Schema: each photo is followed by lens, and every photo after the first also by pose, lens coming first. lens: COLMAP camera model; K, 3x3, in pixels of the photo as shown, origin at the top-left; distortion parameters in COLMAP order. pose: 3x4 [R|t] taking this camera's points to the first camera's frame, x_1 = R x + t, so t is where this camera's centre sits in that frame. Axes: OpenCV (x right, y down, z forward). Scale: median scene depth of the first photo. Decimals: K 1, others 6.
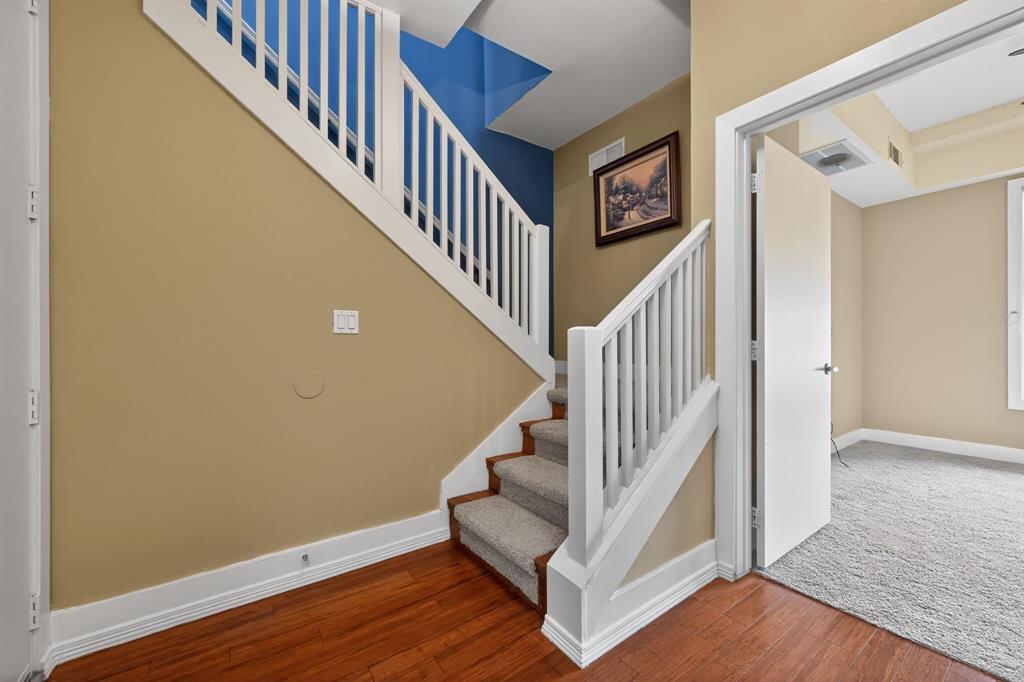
lens RADIAL K [[398.6, 0, 516.0], [0, 398.6, 343.6], [0, 0, 1]] dist [-0.011959, -0.000227]
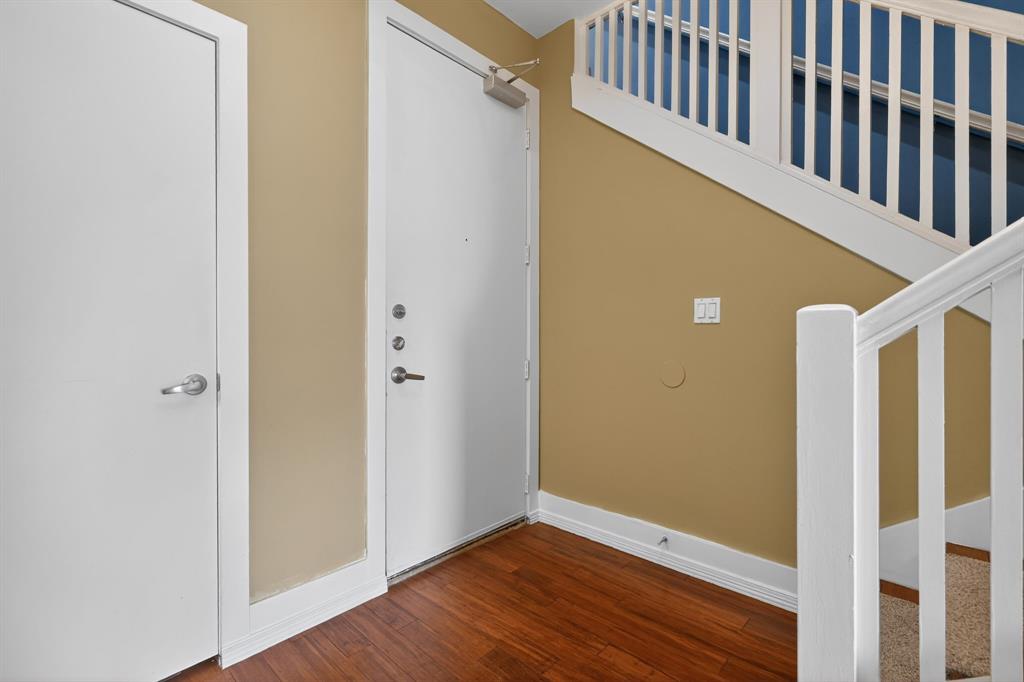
lens RADIAL K [[445.2, 0, 517.1], [0, 445.2, 343.0], [0, 0, 1]] dist [0.001049, -0.000077]
pose [[0.206604, 0.022082, -0.978175, 0.573361], [-0.001106, 0.999750, 0.022336, -0.003210], [0.978424, -0.003533, 0.206577, 0.416160]]
